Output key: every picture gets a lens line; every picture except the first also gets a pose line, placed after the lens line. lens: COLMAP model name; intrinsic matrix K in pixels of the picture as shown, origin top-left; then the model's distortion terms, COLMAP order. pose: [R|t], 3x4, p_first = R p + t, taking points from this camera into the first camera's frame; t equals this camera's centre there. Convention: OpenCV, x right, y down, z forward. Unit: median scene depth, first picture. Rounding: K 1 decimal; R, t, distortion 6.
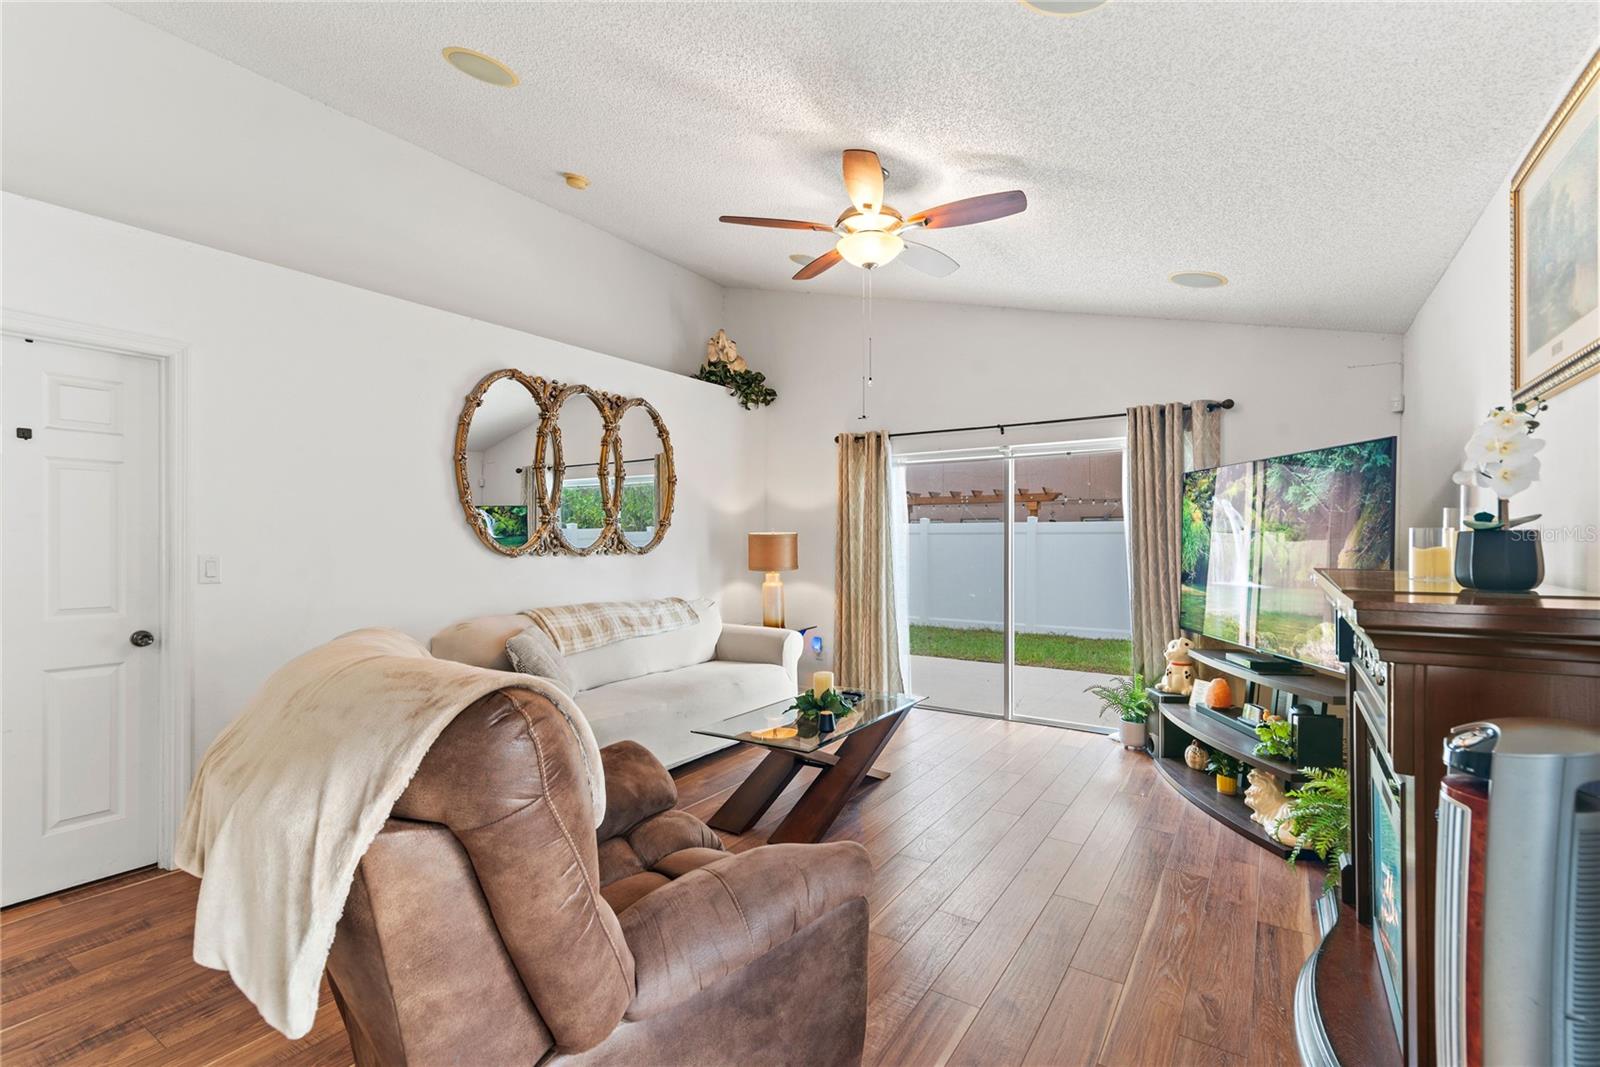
lens RADIAL K [[711.2, 0, 811.7], [0, 711.2, 545.3], [0, 0, 1]] dist [0.006935, -0.005243]
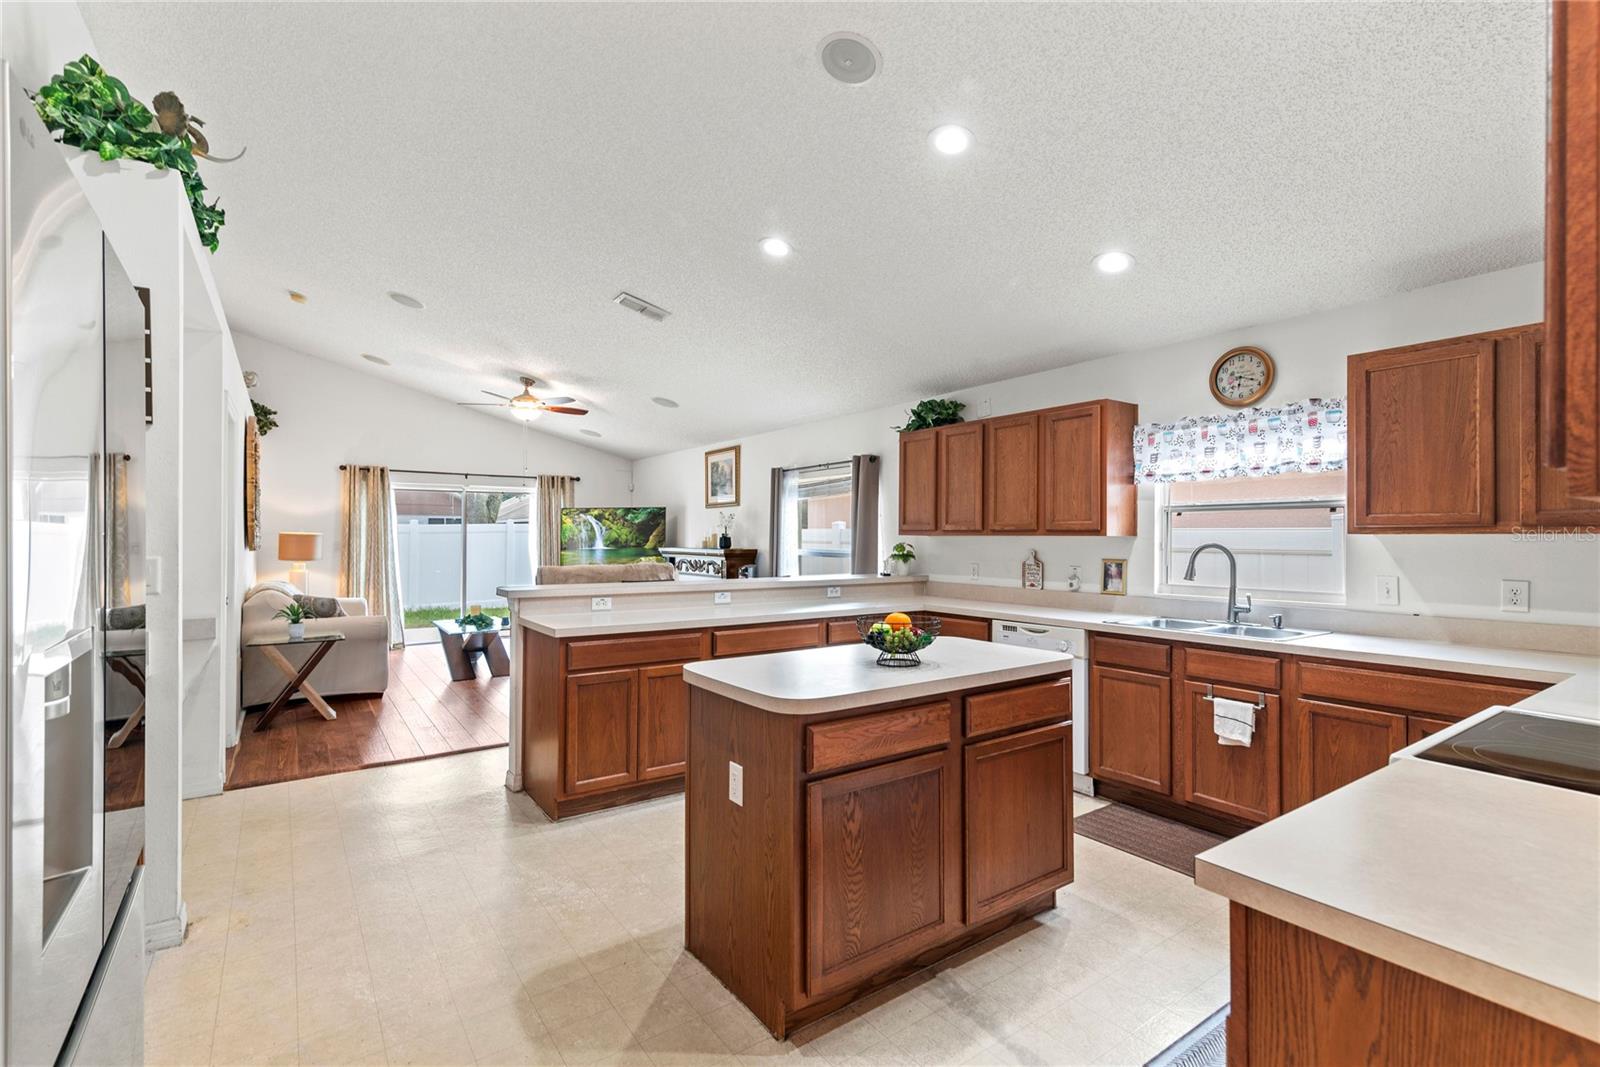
lens RADIAL K [[711.2, 0, 798.1], [0, 711.2, 535.5], [0, 0, 1]] dist [0.006935, -0.005243]
pose [[0.375021, 0.000944, 0.927016, -1.216816], [0.002428, 0.999995, -0.002001, -0.008819], [-0.927013, 0.003001, 0.375017, -0.487971]]
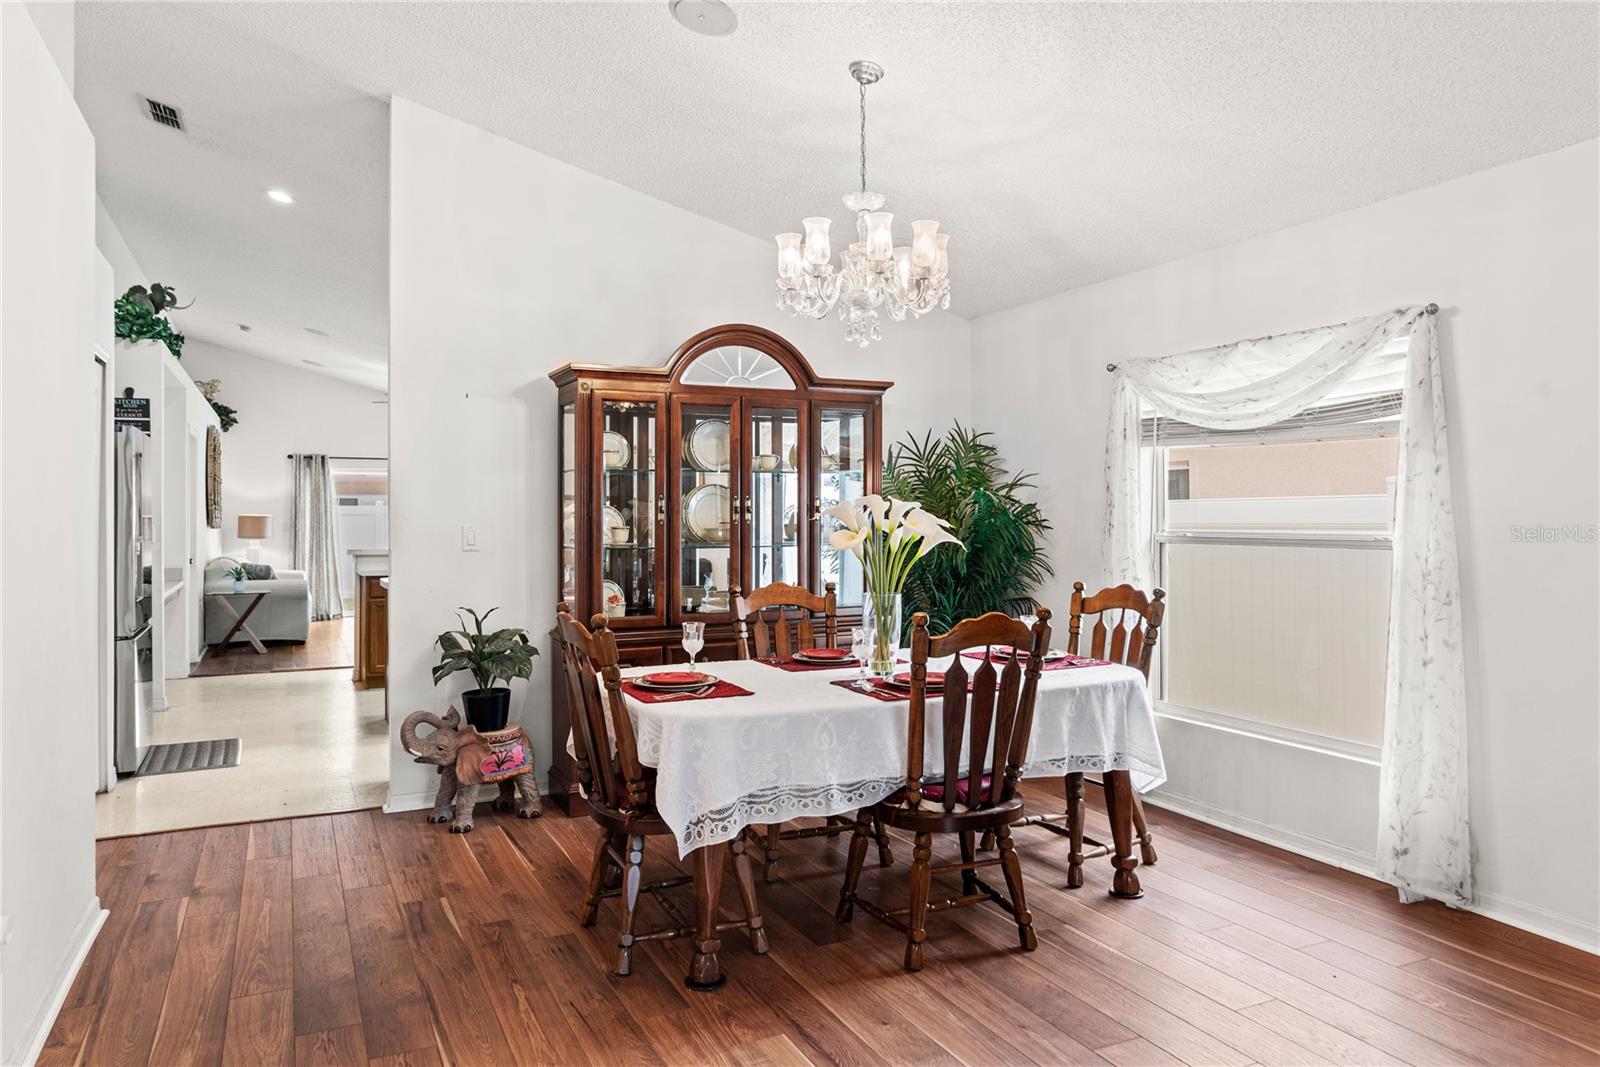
lens RADIAL K [[1036.0, 0, 785.5], [0, 1036.0, 517.6], [0, 0, 1]] dist [-0.011997, -0.003828]
pose [[0.528816, 0.001389, 0.848735, -1.738127], [0.004687, 0.999979, -0.004556, 0.006702], [-0.848723, 0.006387, 0.528798, -1.516021]]
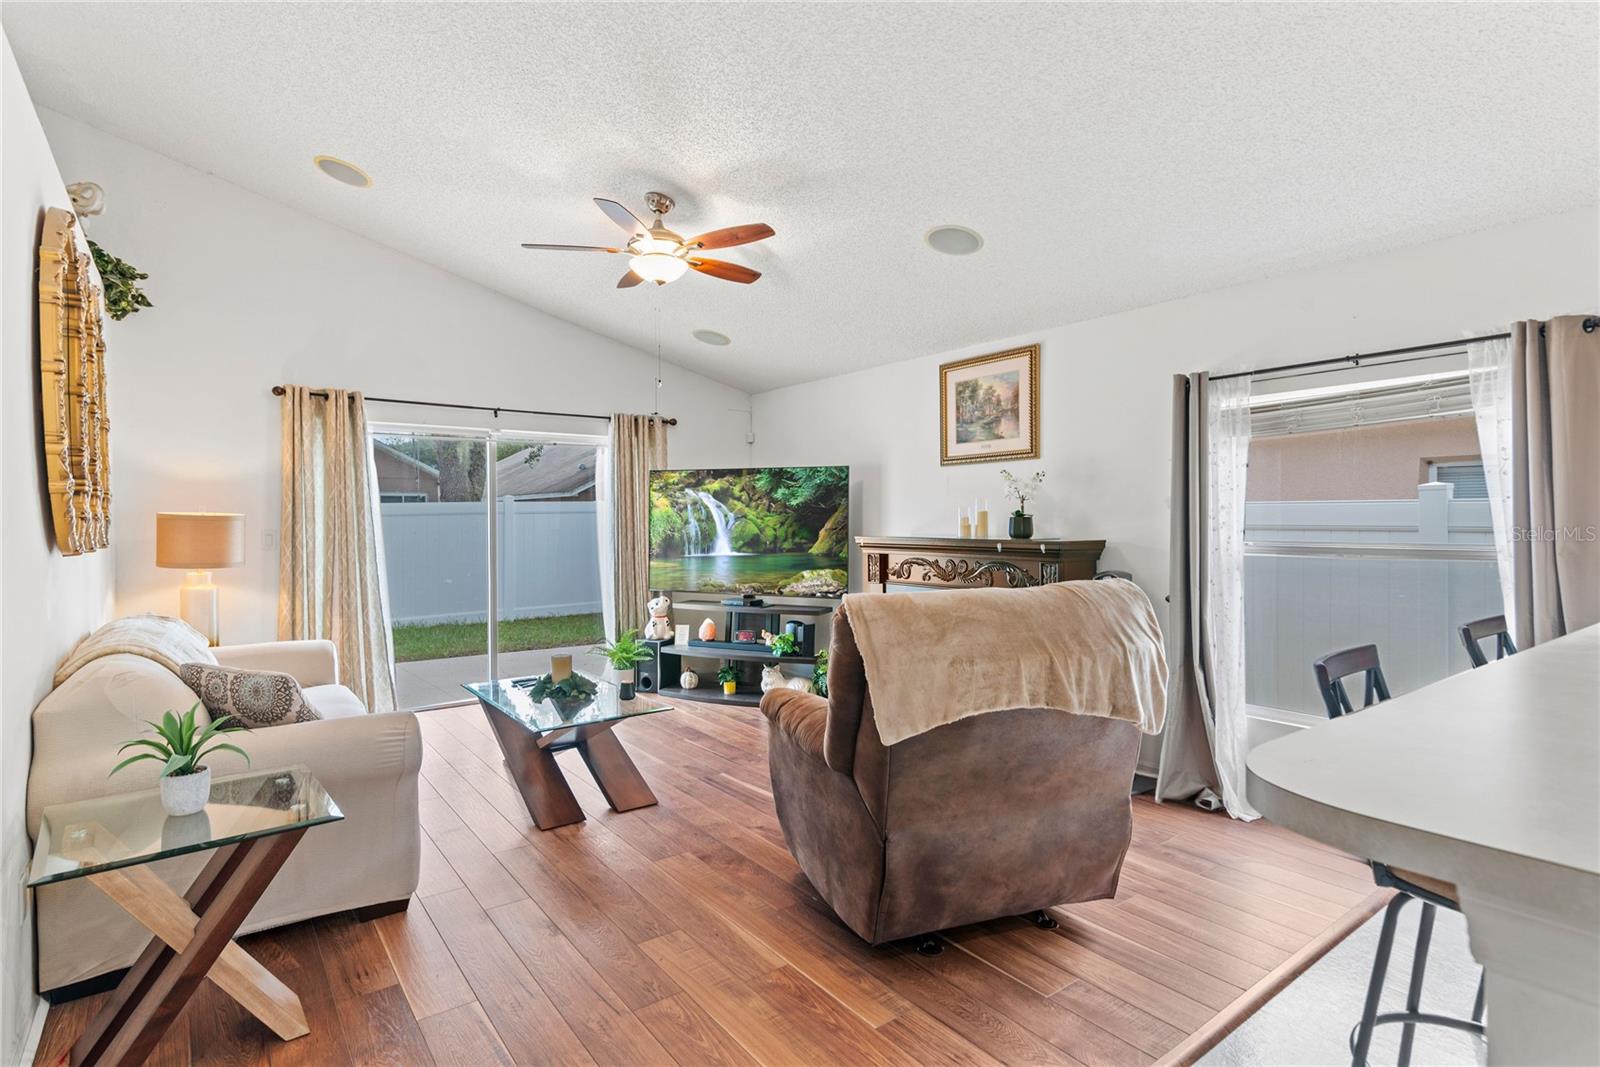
lens RADIAL K [[792.2, 0, 799.2], [0, 792.2, 541.0], [0, 0, 1]] dist [-0.010010, 0.001577]
pose [[0.345321, -0.025150, 0.938148, -0.727623], [0.008823, 0.999684, 0.023552, -0.004180], [-0.938443, 0.000145, 0.345434, 0.244992]]
